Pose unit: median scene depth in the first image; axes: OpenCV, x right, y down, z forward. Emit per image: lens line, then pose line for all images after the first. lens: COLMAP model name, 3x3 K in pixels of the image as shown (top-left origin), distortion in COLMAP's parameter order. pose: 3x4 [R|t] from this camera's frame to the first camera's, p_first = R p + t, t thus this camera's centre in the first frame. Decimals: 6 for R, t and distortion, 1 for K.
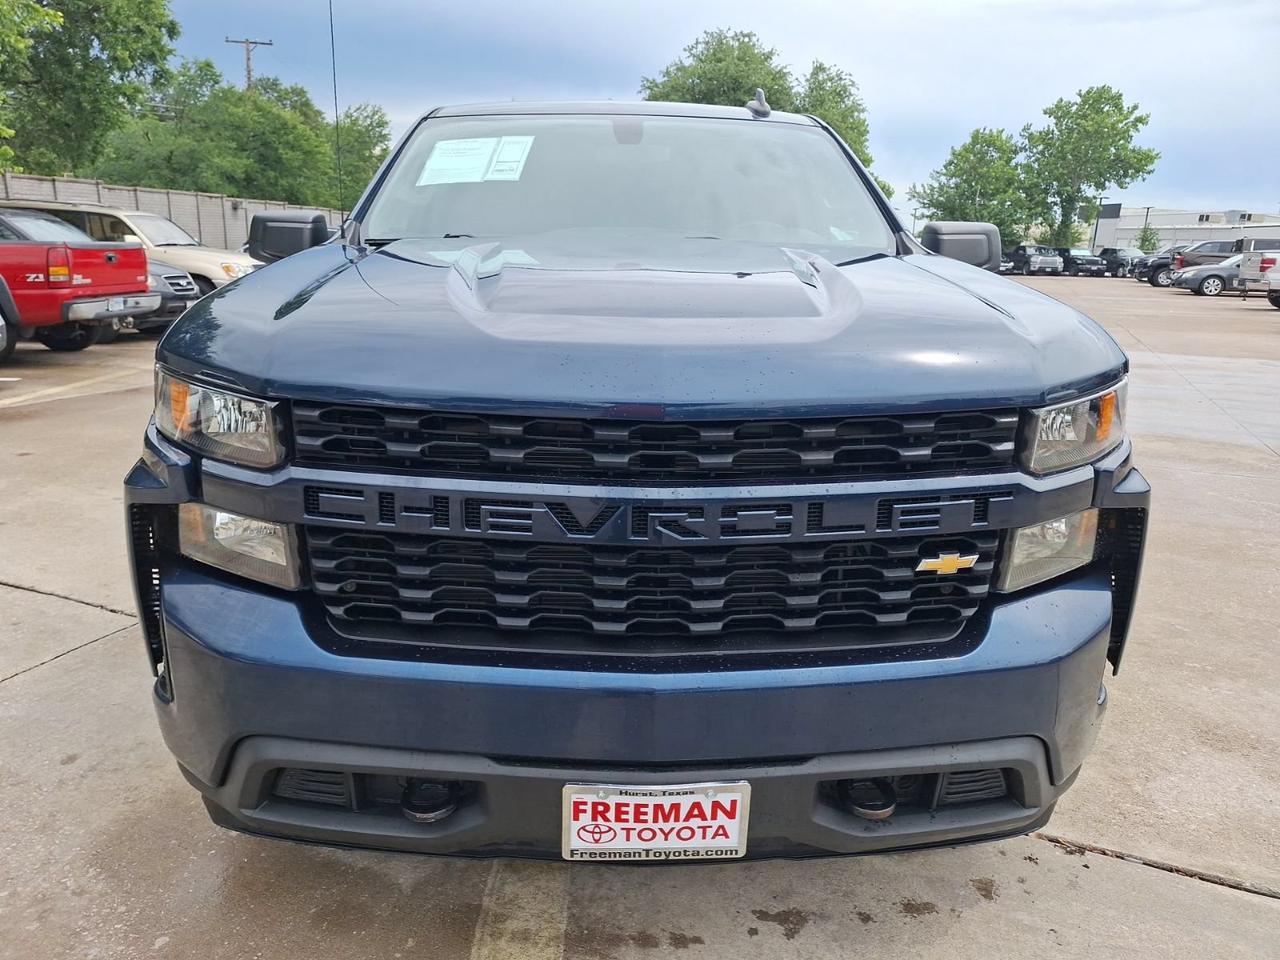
lens RADIAL K [[929.8, 0, 640.4], [0, 929.8, 473.8], [0, 0, 1]] dist [0.038305, -0.005497]
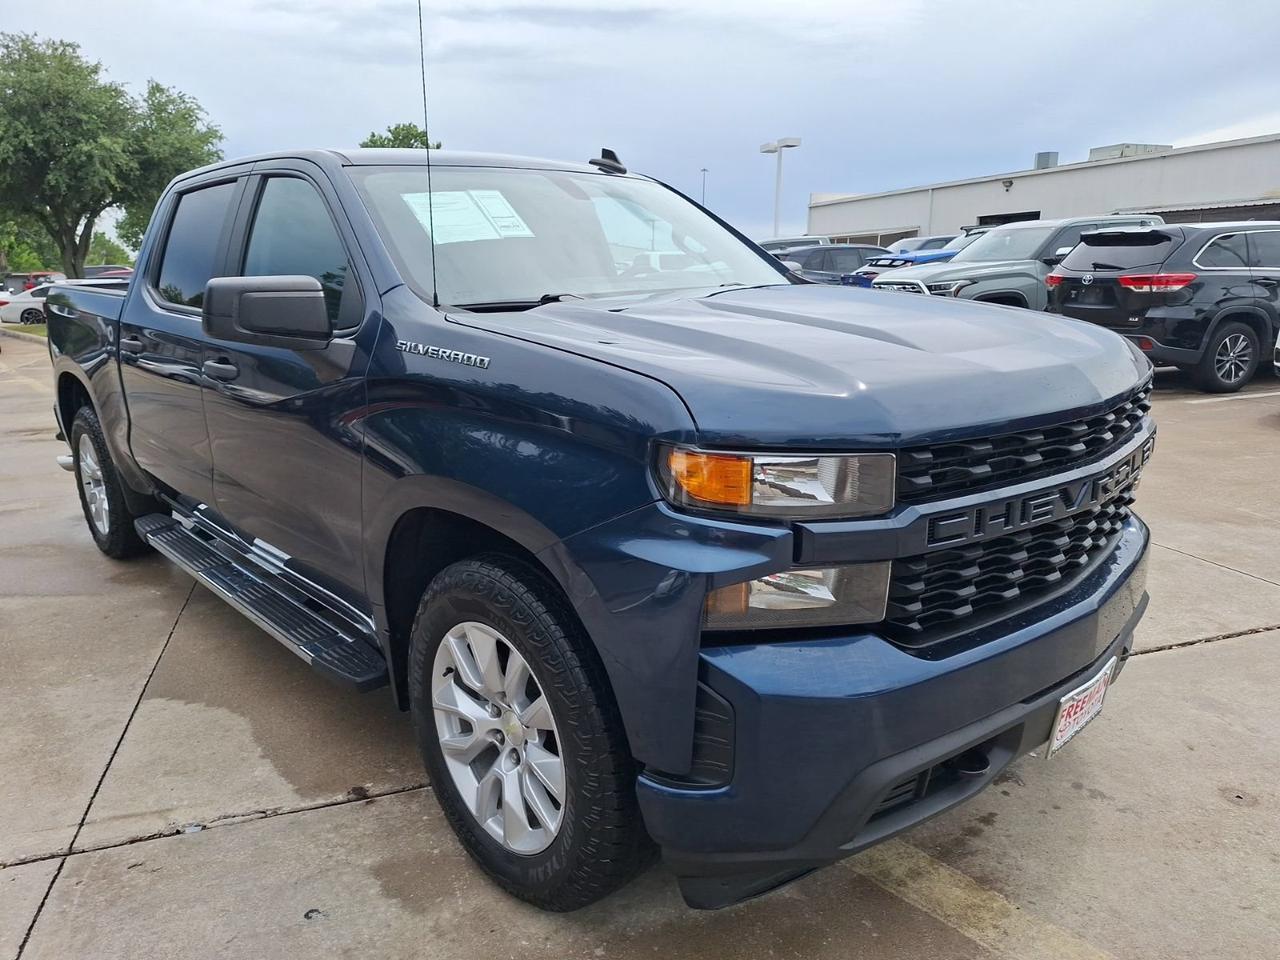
lens RADIAL K [[939.5, 0, 631.1], [0, 939.5, 478.6], [0, 0, 1]] dist [0.013185, -0.005047]
pose [[0.745528, -0.191209, 0.638457, -0.134494], [0.203709, 0.977492, 0.054874, -0.017180], [-0.634579, 0.089149, 0.767699, 0.033876]]
